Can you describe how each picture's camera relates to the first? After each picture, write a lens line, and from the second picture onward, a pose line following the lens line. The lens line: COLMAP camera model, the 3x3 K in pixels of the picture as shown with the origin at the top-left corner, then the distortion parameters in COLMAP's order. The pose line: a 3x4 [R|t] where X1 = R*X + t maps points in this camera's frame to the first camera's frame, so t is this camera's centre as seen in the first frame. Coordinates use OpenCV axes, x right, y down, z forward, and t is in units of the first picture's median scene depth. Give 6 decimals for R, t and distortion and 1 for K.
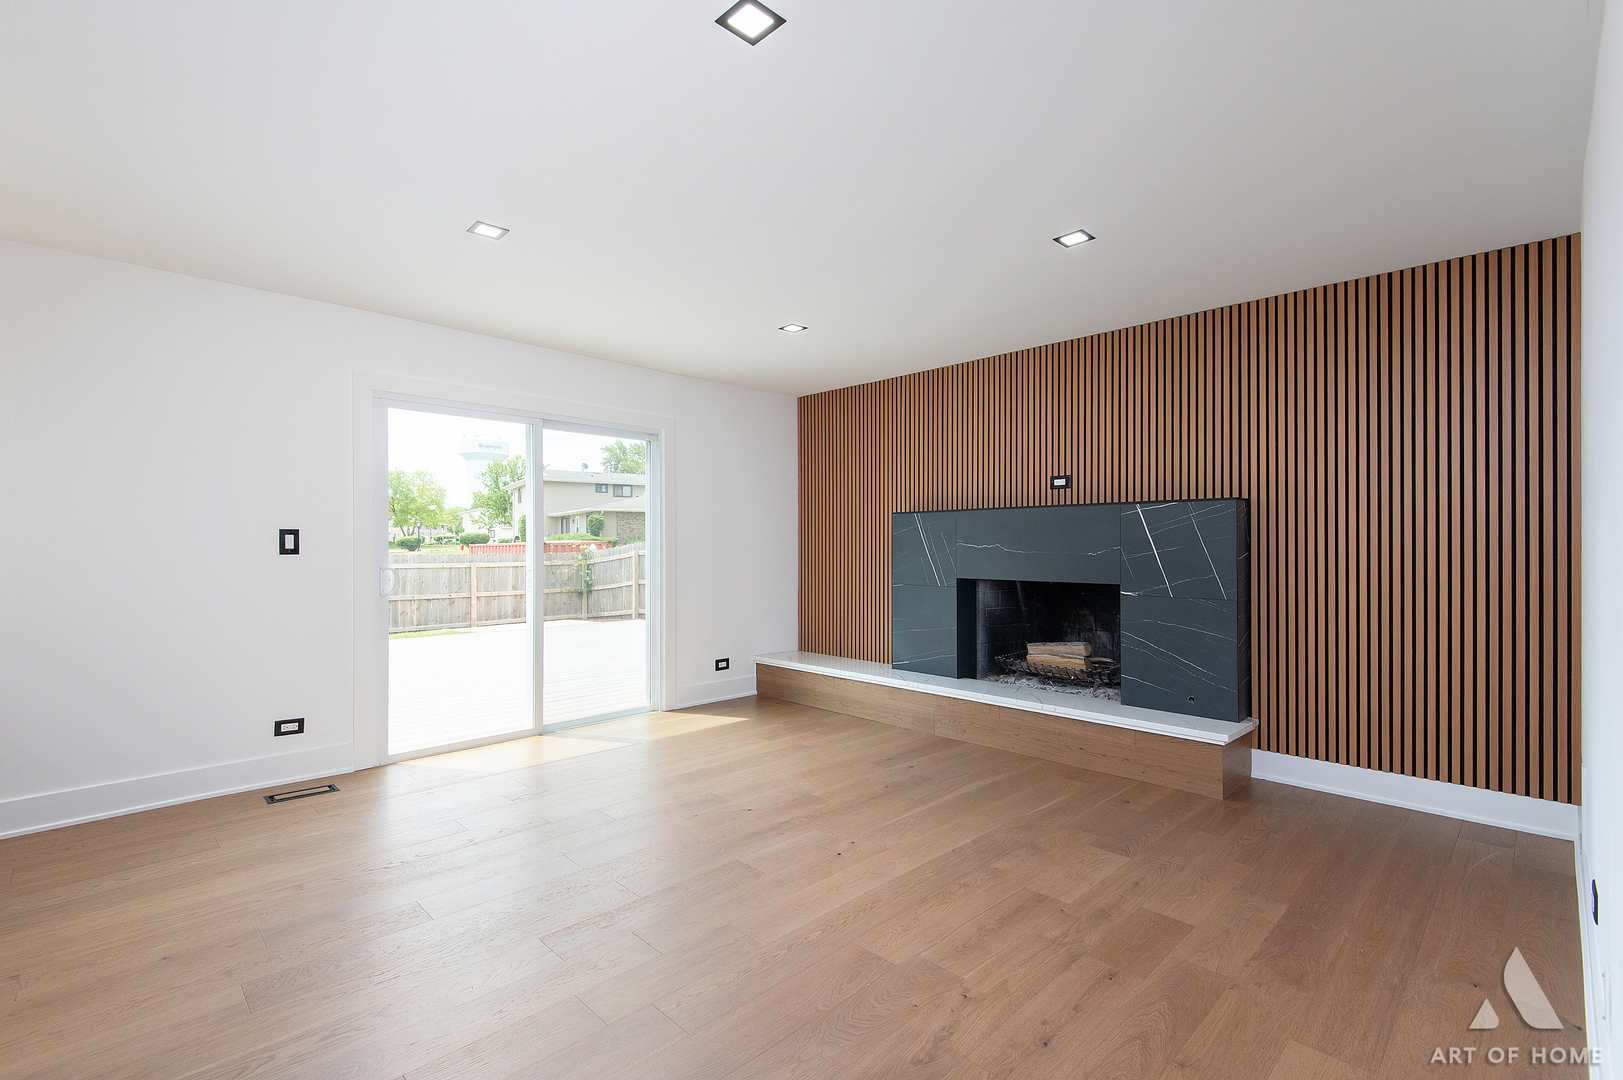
lens RADIAL K [[730.5, 0, 805.8], [0, 730.5, 539.7], [0, 0, 1]] dist [0.033444, -0.018765]
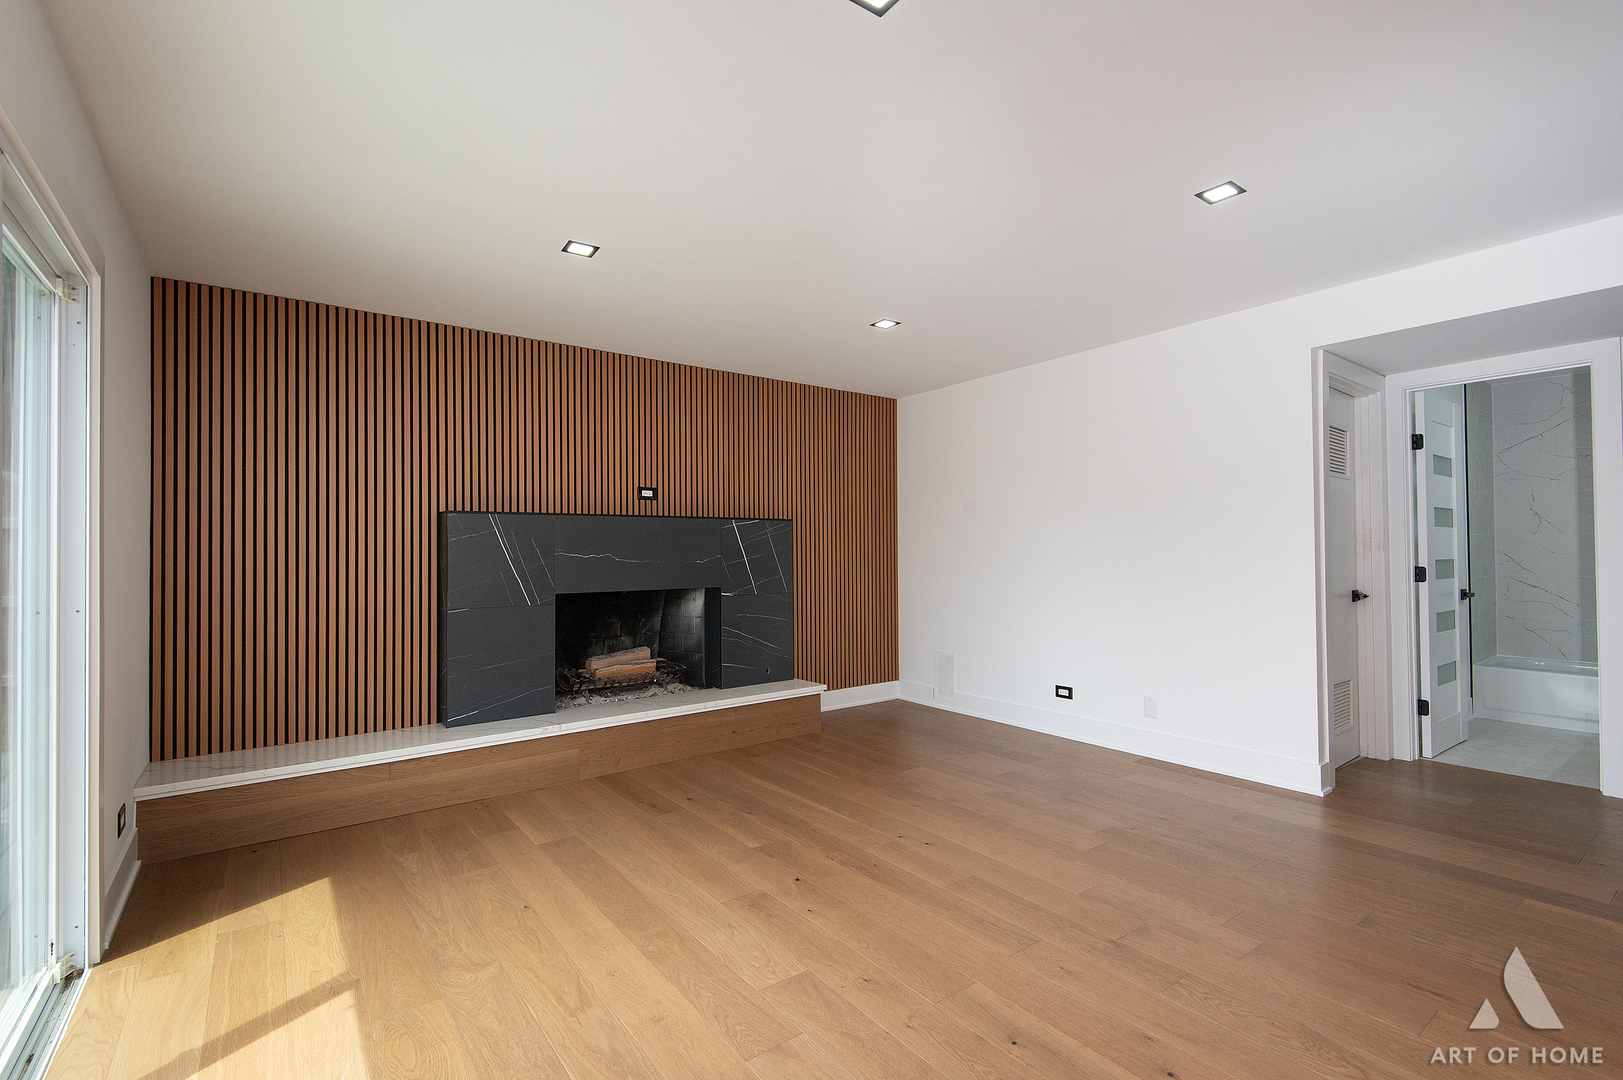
lens RADIAL K [[730.5, 0, 805.8], [0, 730.5, 539.7], [0, 0, 1]] dist [0.033444, -0.018765]
pose [[0.132347, 0.018262, 0.991035, -0.646034], [0.000517, 0.999829, -0.018493, 0.005957], [-0.991203, 0.002960, 0.132315, 0.643492]]
